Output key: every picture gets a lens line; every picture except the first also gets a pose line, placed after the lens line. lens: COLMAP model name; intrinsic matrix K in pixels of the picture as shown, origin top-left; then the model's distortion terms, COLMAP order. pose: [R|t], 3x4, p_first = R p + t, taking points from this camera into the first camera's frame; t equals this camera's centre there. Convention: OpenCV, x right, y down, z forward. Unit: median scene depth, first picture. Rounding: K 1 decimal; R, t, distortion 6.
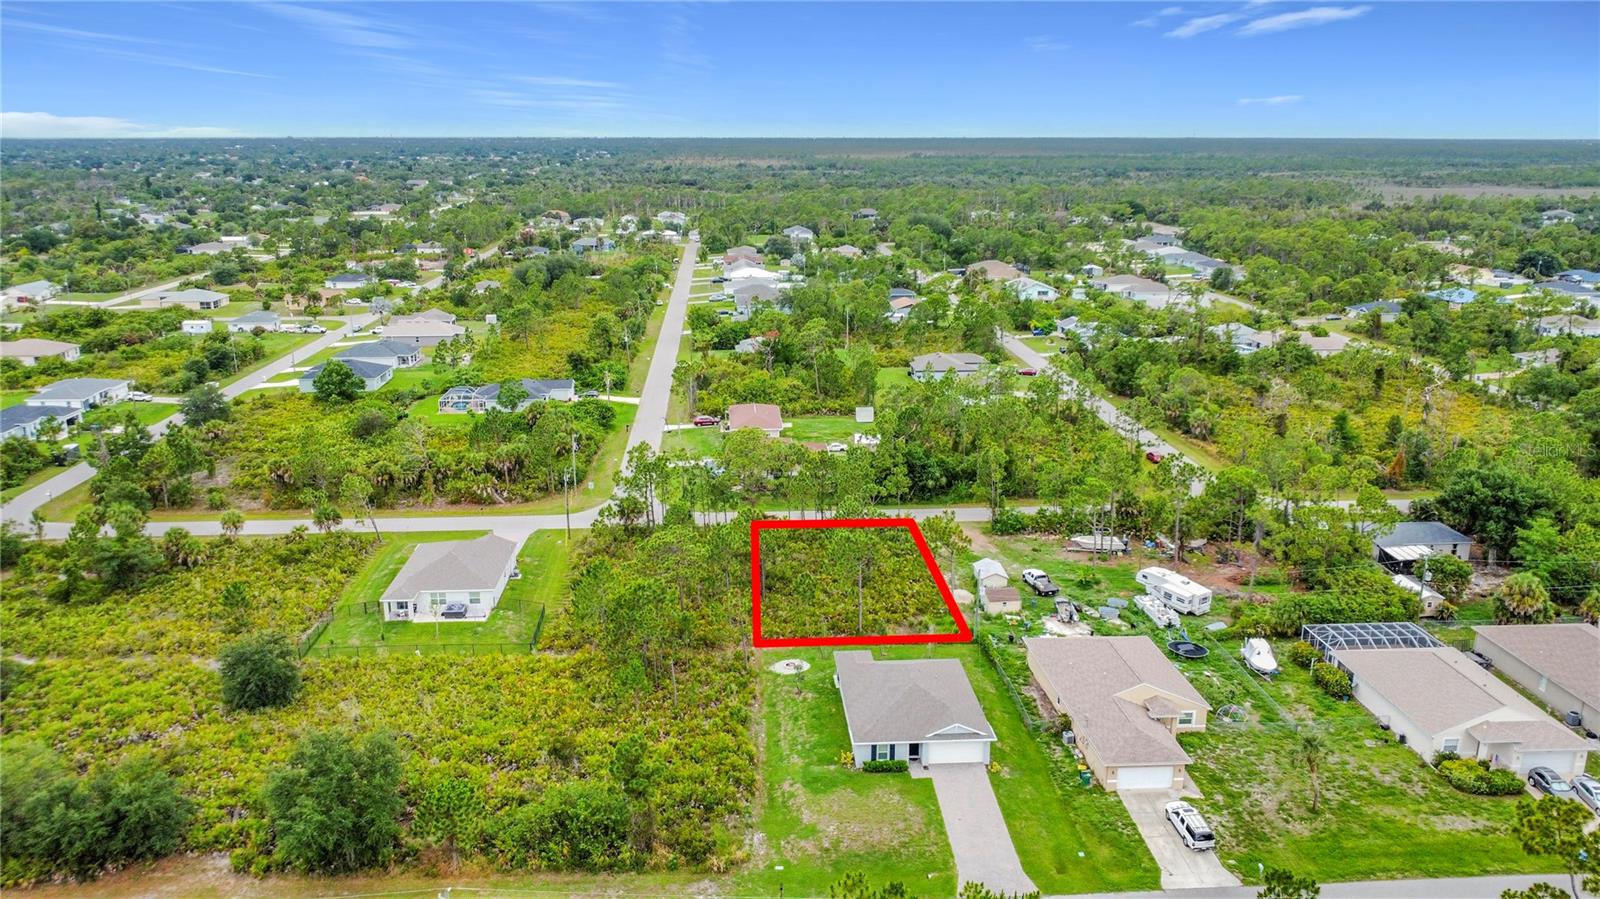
lens RADIAL K [[1167.9, 0, 800.0], [0, 1167.9, 449.5], [0, 0, 1]] dist [-0.006459, -0.002911]
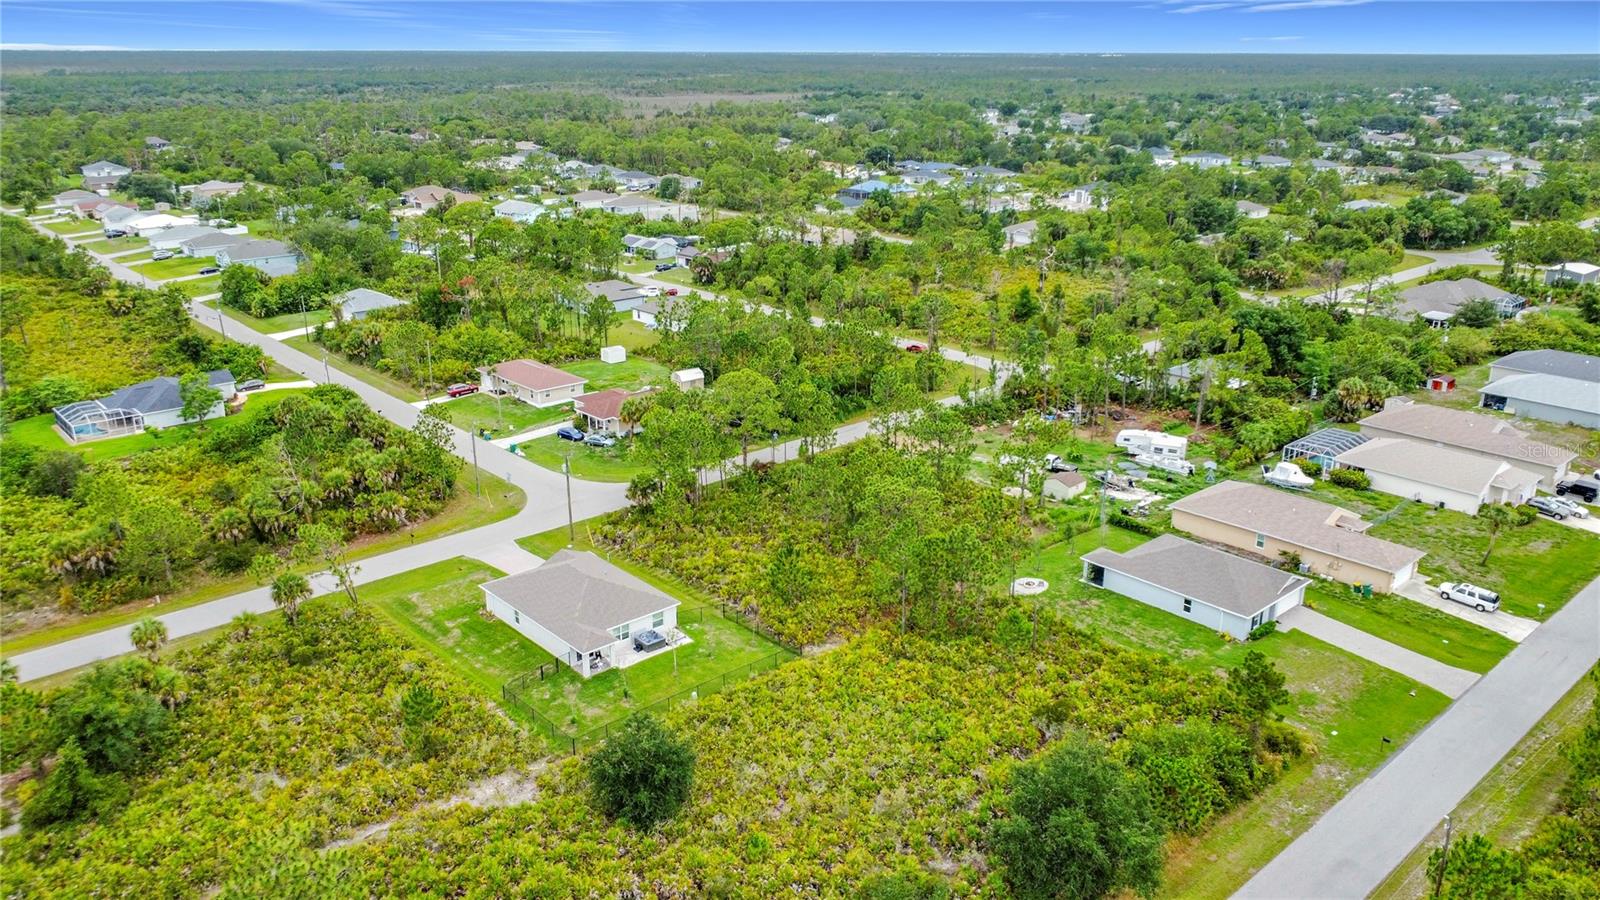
lens RADIAL K [[1198.8, 0, 800.0], [0, 1198.8, 450.0], [0, 0, 1]] dist [-0.009183, -0.006456]
pose [[0.784115, -0.196758, 0.588600, -0.664042], [0.160847, 0.980435, 0.113465, -0.066134], [-0.599409, 0.005705, 0.800423, 0.274243]]
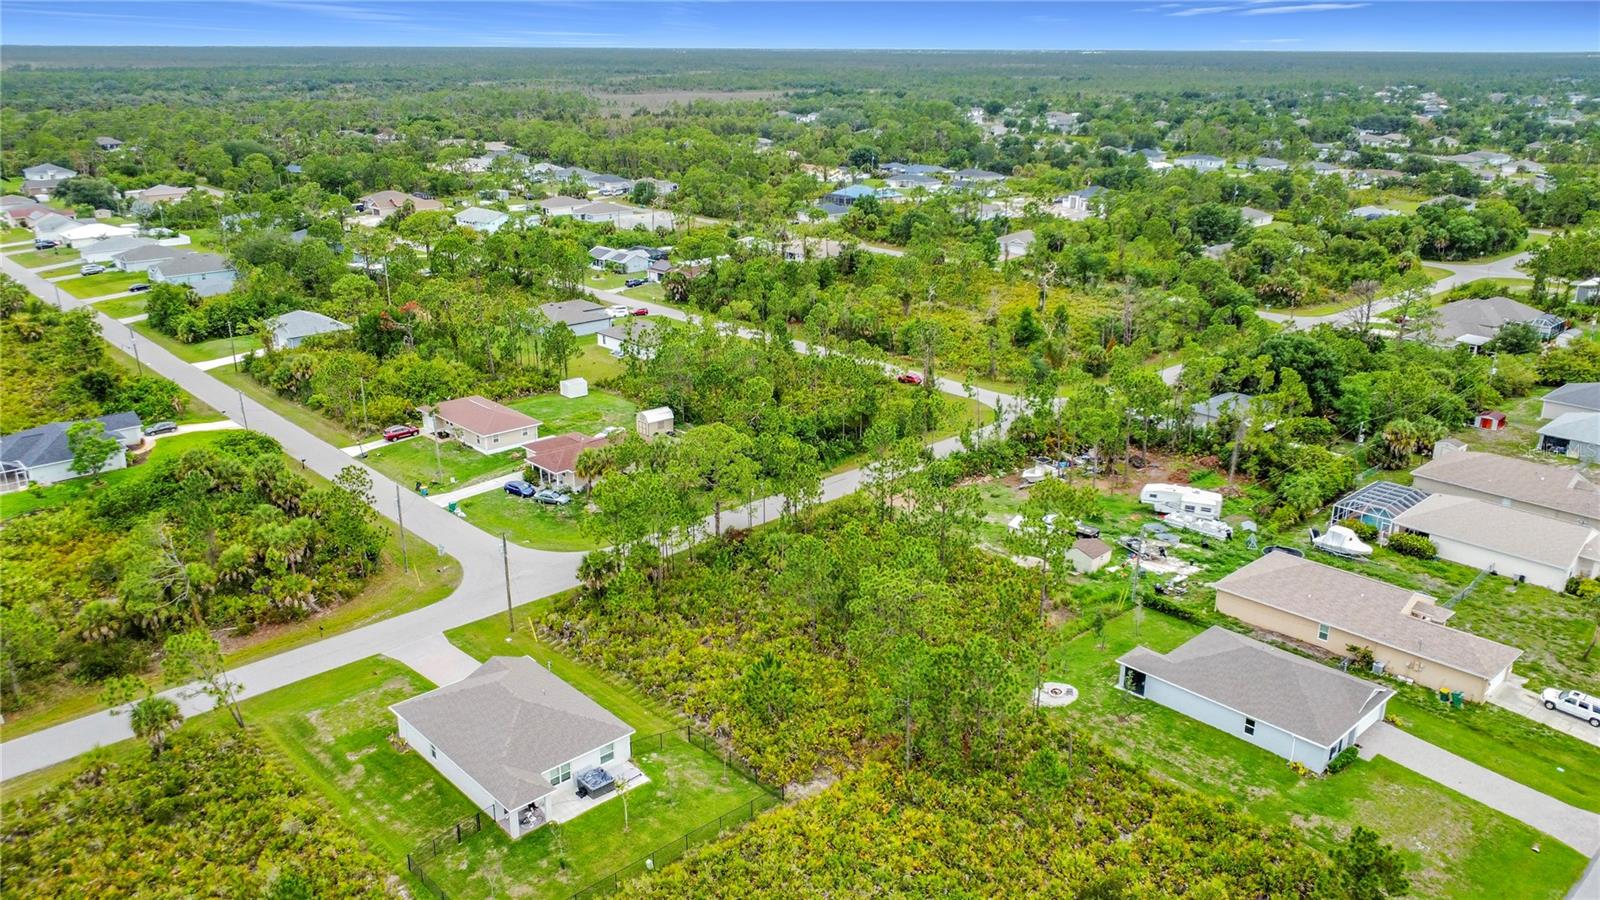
lens RADIAL K [[1198.8, 0, 800.0], [0, 1198.8, 450.0], [0, 0, 1]] dist [-0.009183, -0.006456]
pose [[0.774548, -0.200685, 0.599833, -0.563040], [0.162064, 0.979641, 0.118488, -0.102503], [-0.611400, 0.005436, 0.791303, 0.395302]]
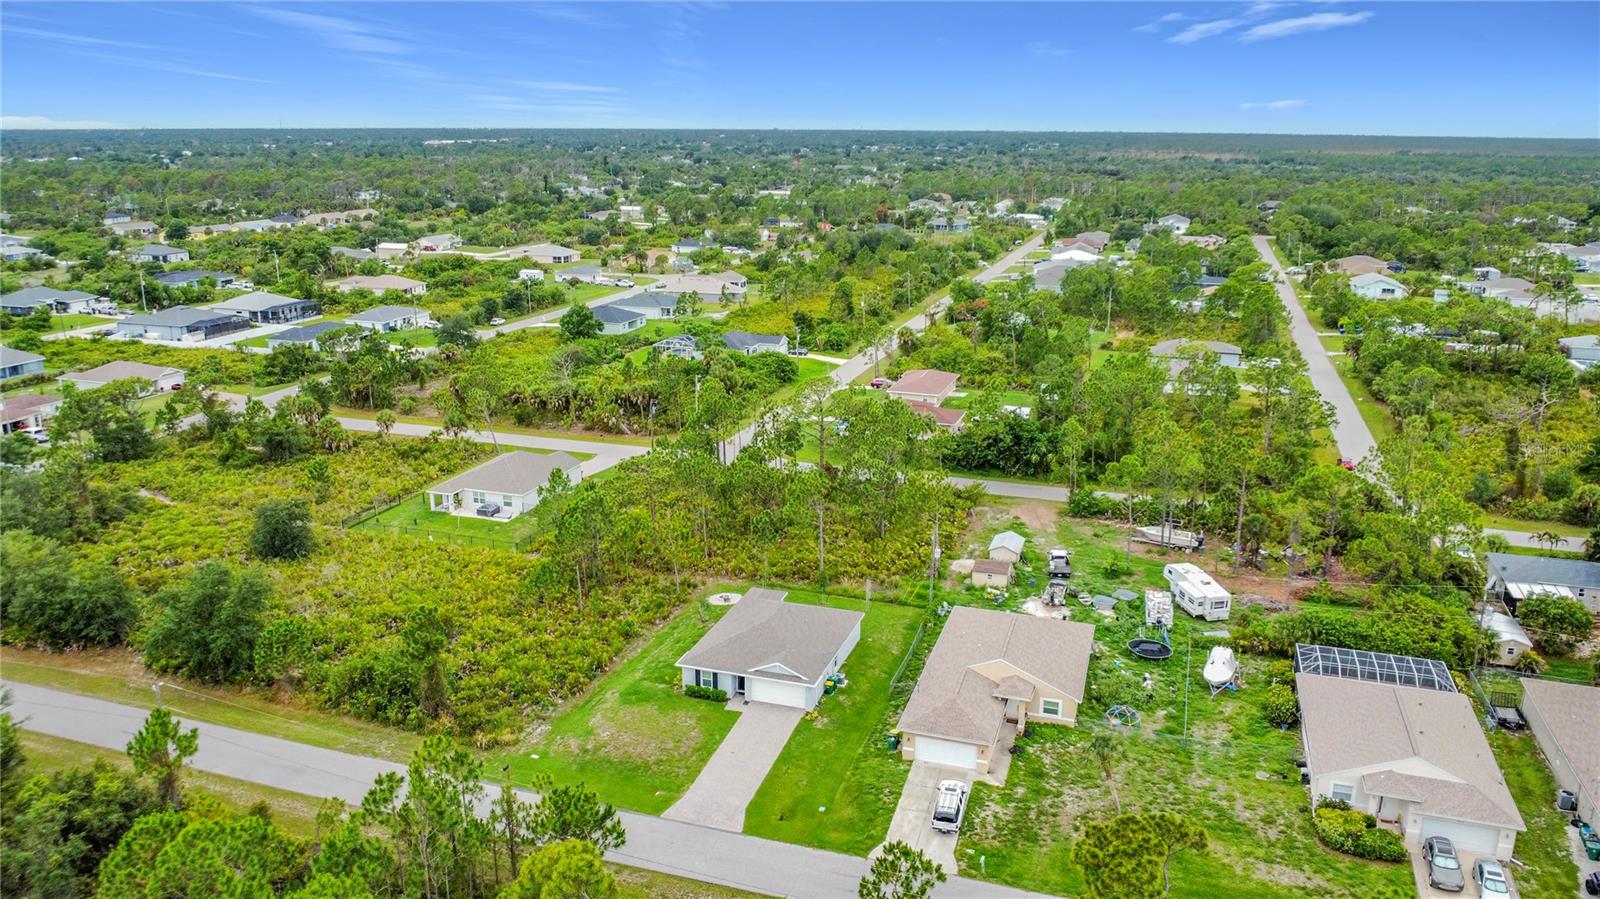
lens RADIAL K [[1192.7, 0, 798.2], [0, 1192.7, 409.8], [0, 0, 1]] dist [-0.029877, 0.003102]
pose [[0.926981, 0.090877, -0.363933, 0.366373], [-0.102170, 0.994696, -0.011855, 0.027696], [0.360926, 0.048172, 0.931350, 0.059519]]
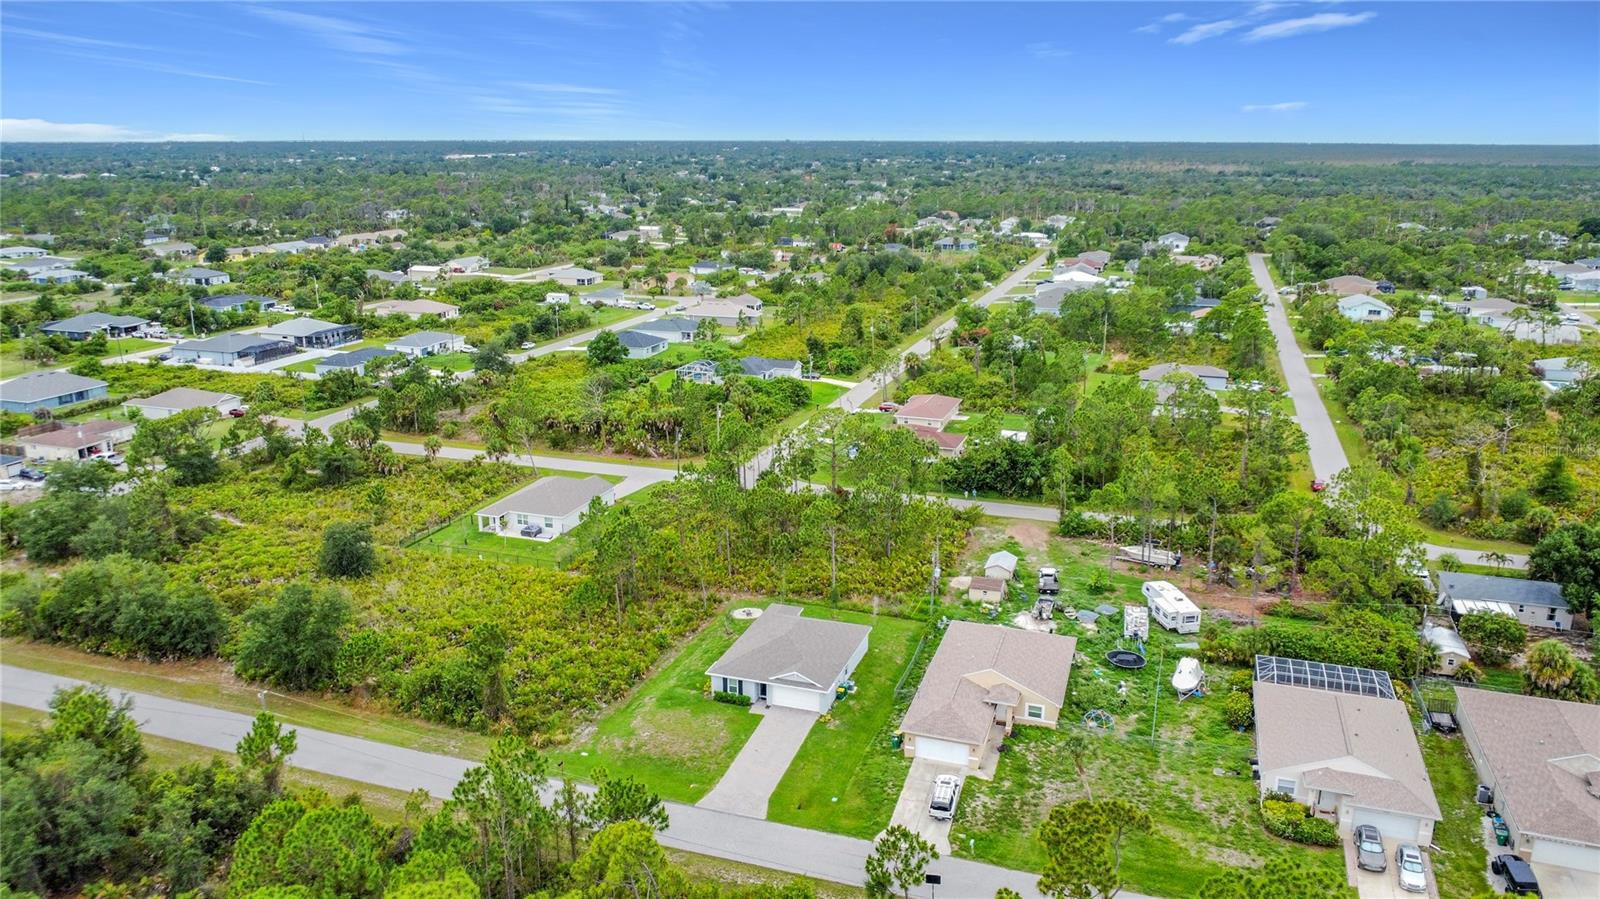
lens RADIAL K [[1171.2, 0, 799.3], [0, 1171.2, 407.0], [0, 0, 1]] dist [-0.012555, -0.007614]
pose [[0.923651, 0.086793, -0.373278, 0.395437], [-0.100867, 0.994732, -0.018297, 0.004796], [0.369723, 0.054551, 0.927539, -0.026980]]
